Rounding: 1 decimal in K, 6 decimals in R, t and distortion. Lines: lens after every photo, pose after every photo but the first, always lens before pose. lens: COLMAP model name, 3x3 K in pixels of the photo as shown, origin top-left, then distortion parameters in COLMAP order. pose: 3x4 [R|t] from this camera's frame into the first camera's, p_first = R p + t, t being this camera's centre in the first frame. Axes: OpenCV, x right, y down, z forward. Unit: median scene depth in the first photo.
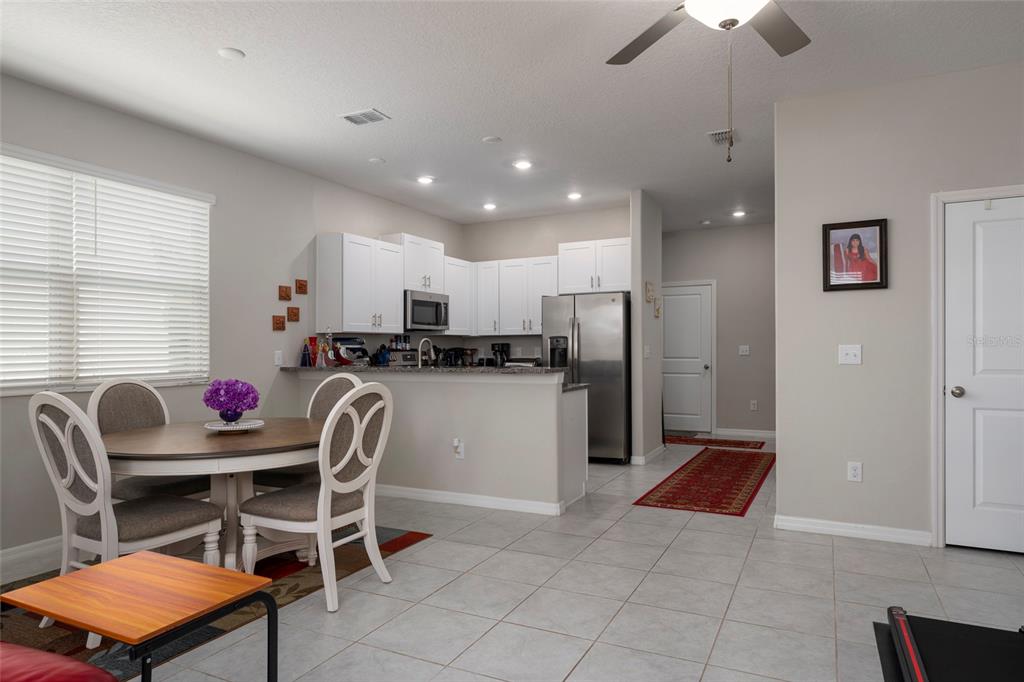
lens RADIAL K [[603.8, 0, 529.0], [0, 603.8, 354.3], [0, 0, 1]] dist [-0.019752, 0.000892]
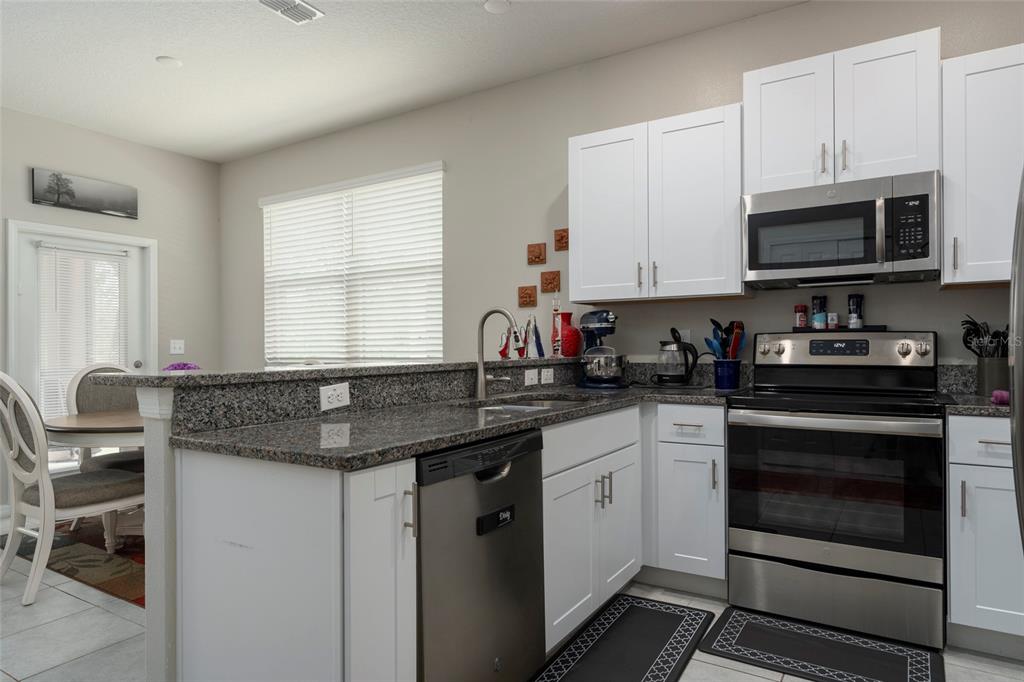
lens RADIAL K [[603.8, 0, 529.0], [0, 603.8, 354.3], [0, 0, 1]] dist [-0.019752, 0.000892]
pose [[-0.096399, 0.027522, -0.994962, 0.369990], [0.001495, 0.999621, 0.027506, -0.002124], [0.995342, 0.001164, -0.096404, 1.250164]]
